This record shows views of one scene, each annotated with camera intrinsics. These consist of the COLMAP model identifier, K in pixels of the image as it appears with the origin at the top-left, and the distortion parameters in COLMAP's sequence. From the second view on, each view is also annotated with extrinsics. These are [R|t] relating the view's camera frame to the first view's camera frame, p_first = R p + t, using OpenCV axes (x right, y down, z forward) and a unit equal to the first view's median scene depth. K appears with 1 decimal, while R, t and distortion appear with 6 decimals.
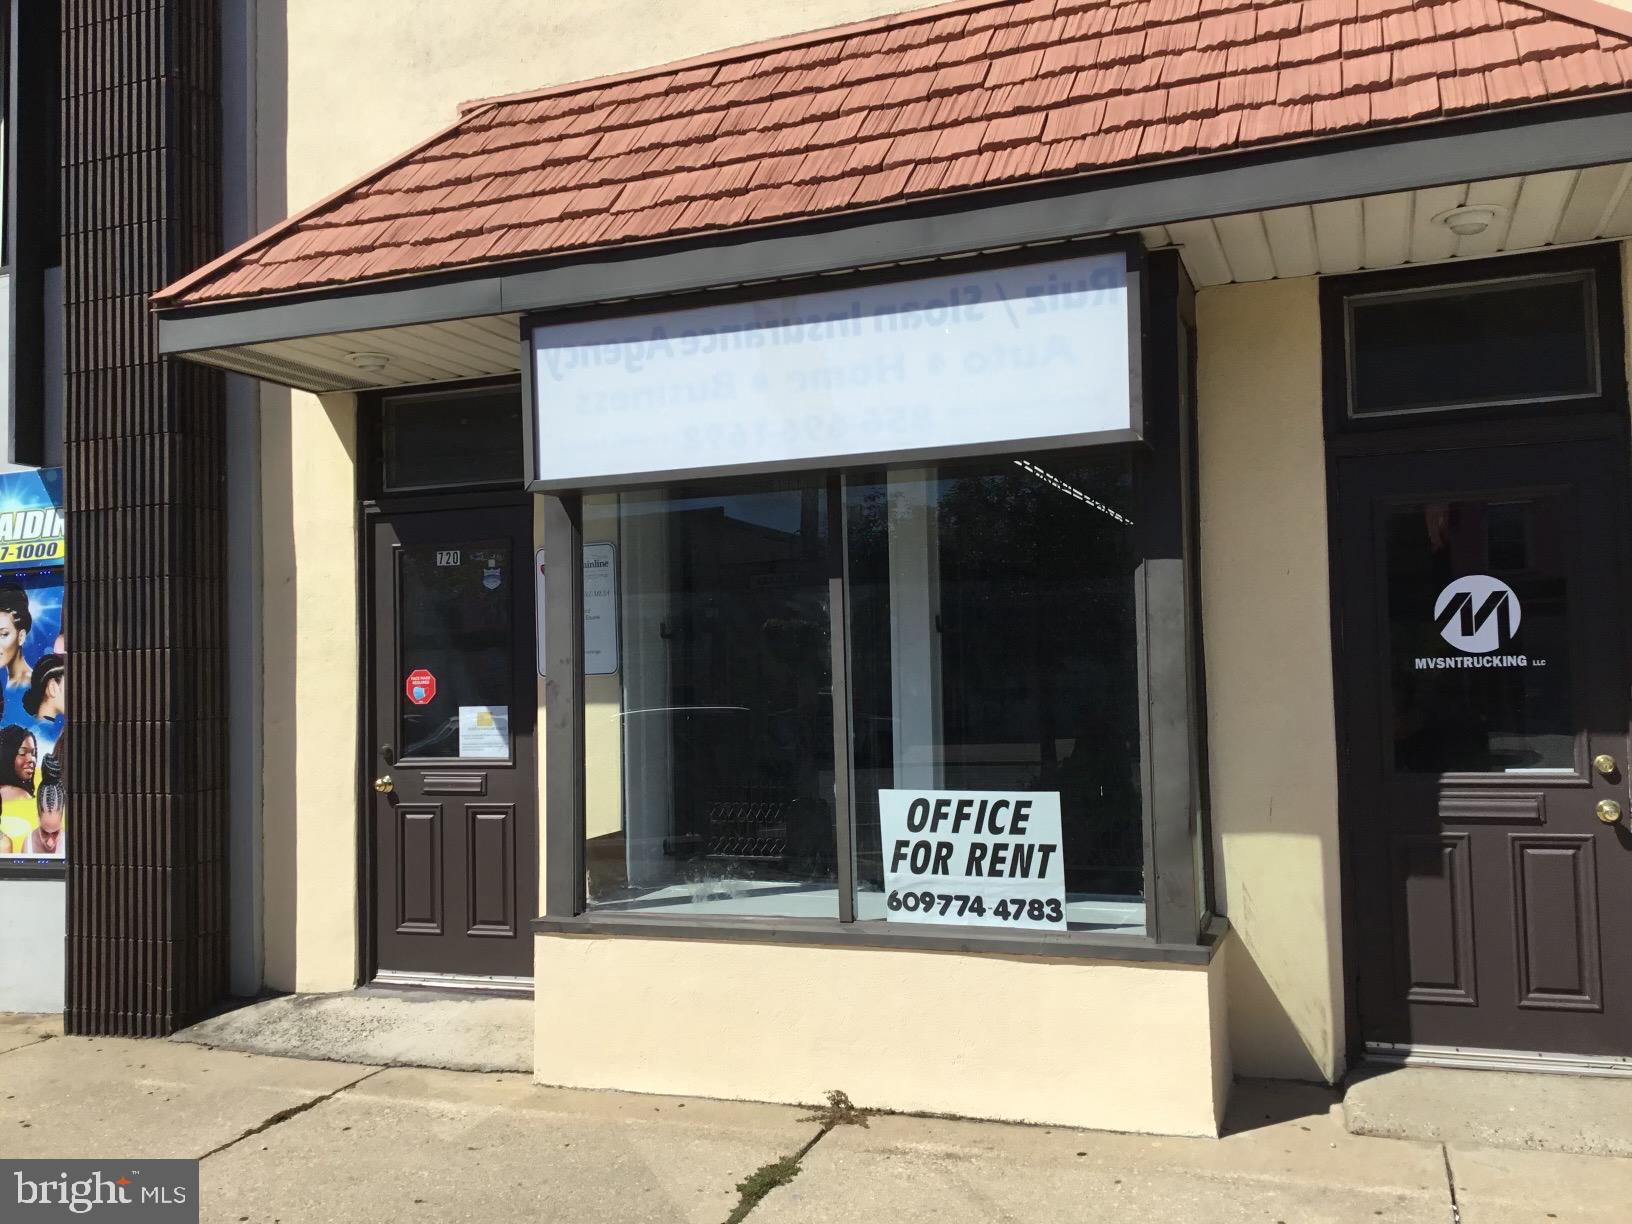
lens RADIAL K [[1474.6, 0, 805.0], [0, 1474.6, 617.9], [0, 0, 1]] dist [0.049648, -0.012866]
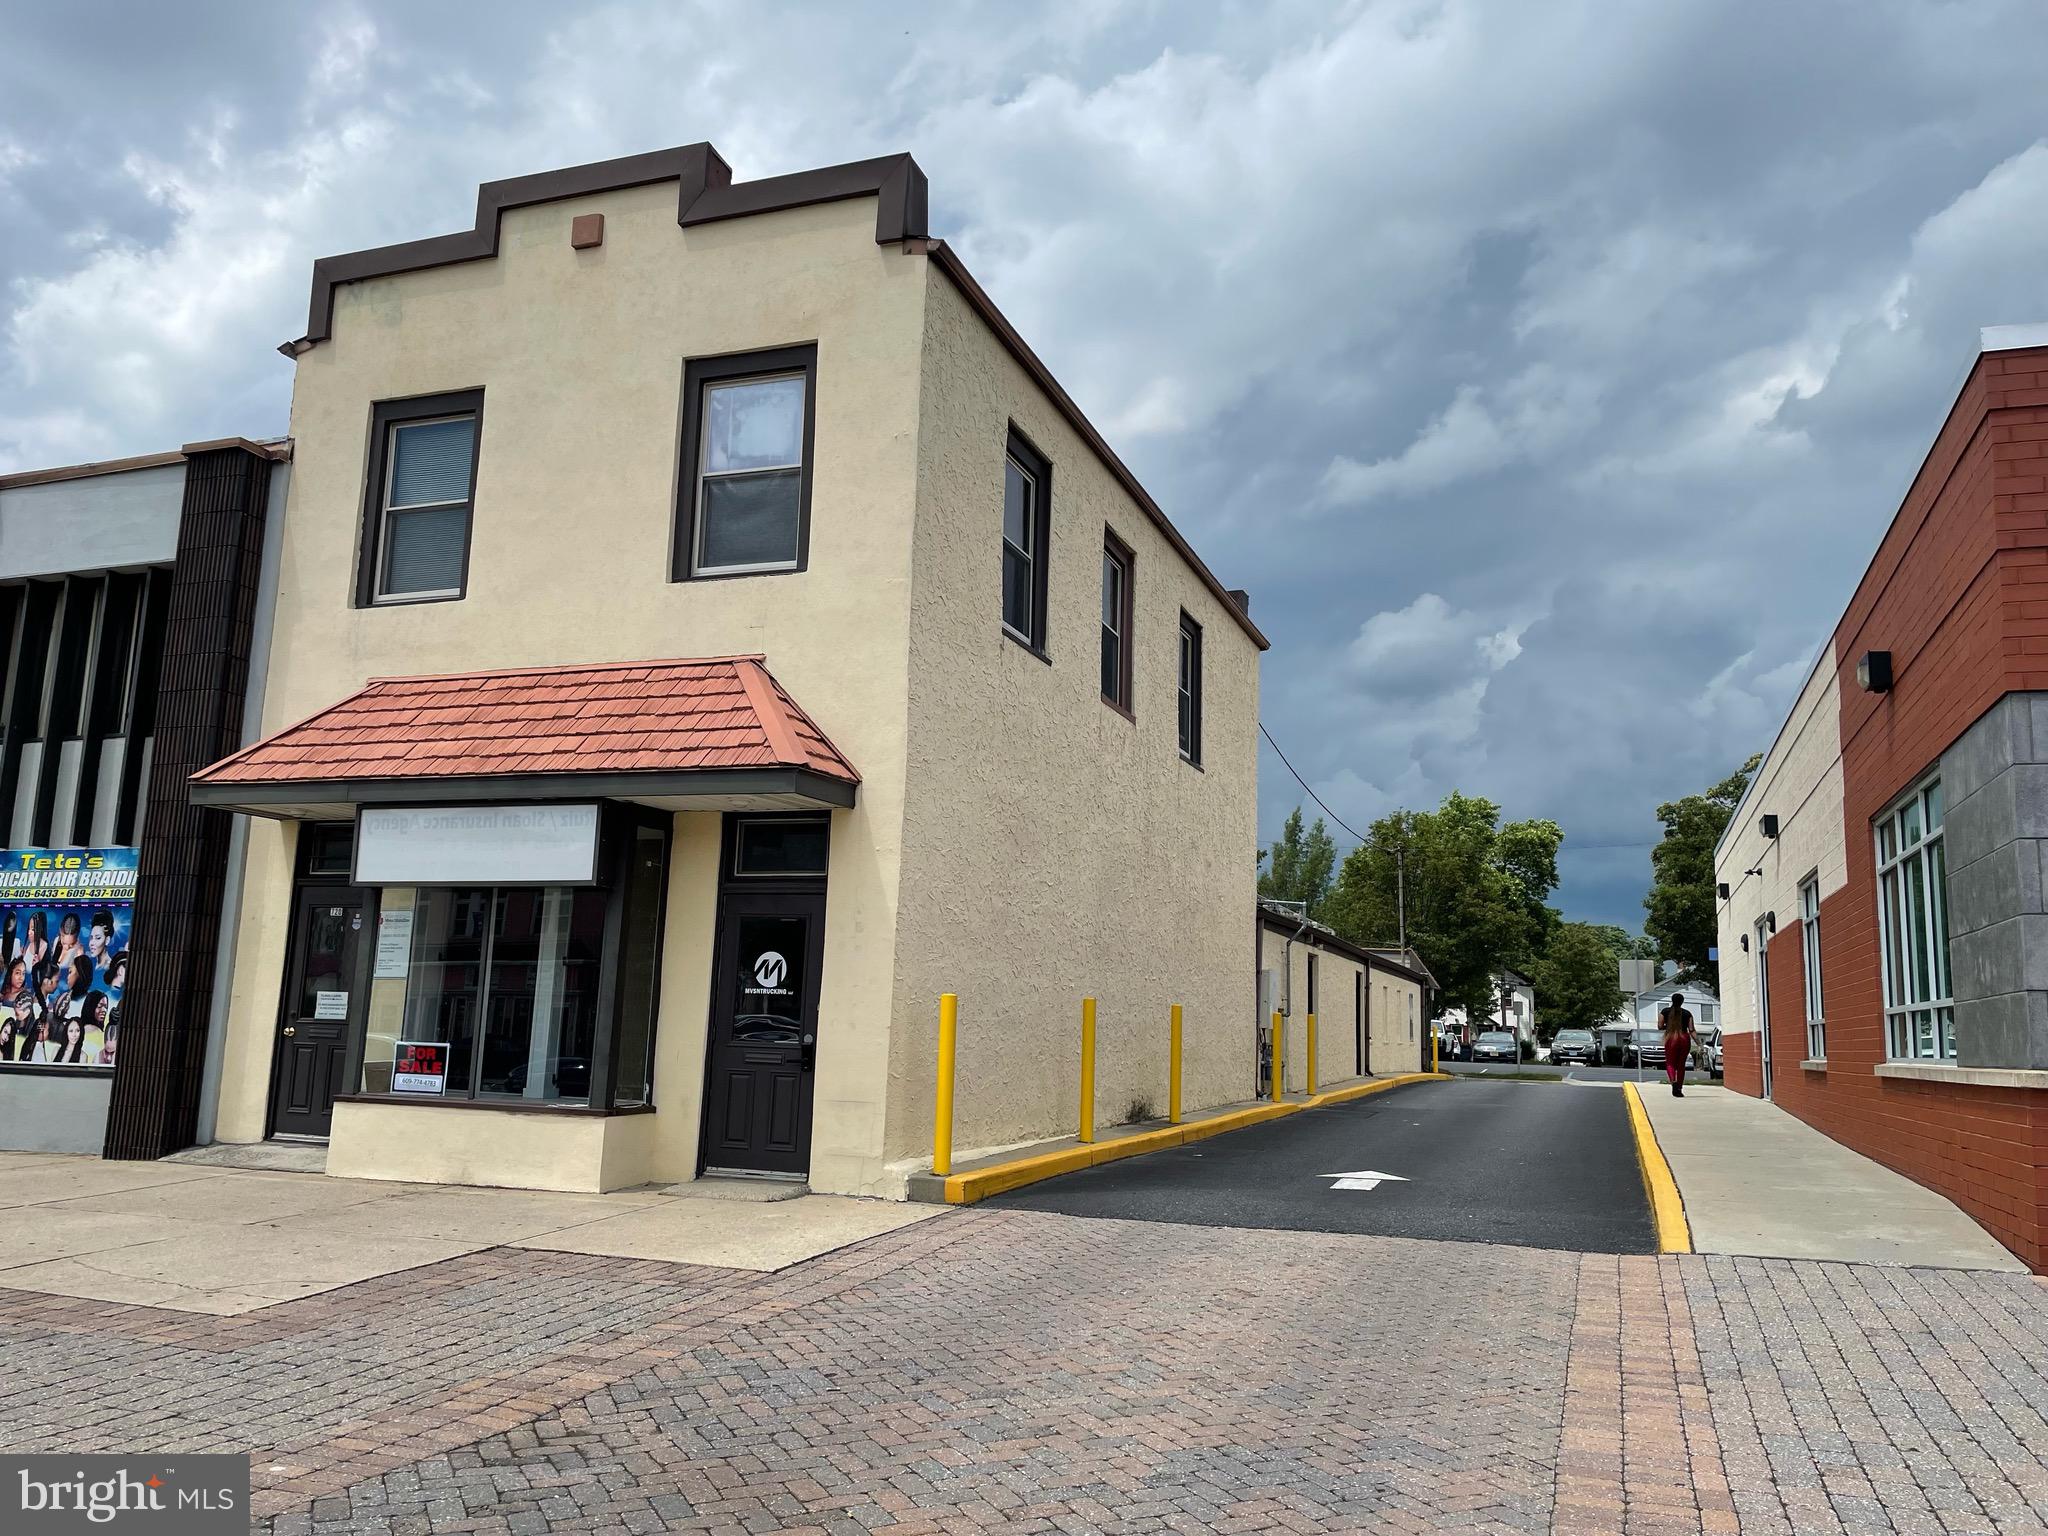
lens RADIAL K [[1548.4, 0, 1024.1], [0, 1548.4, 781.8], [0, 0, 1]] dist [0.030474, -0.020504]
pose [[0.997922, 0.060700, 0.021620, 0.605257], [-0.057855, 0.991787, -0.114064, -0.030488], [-0.028366, 0.112576, 0.993238, -1.059940]]
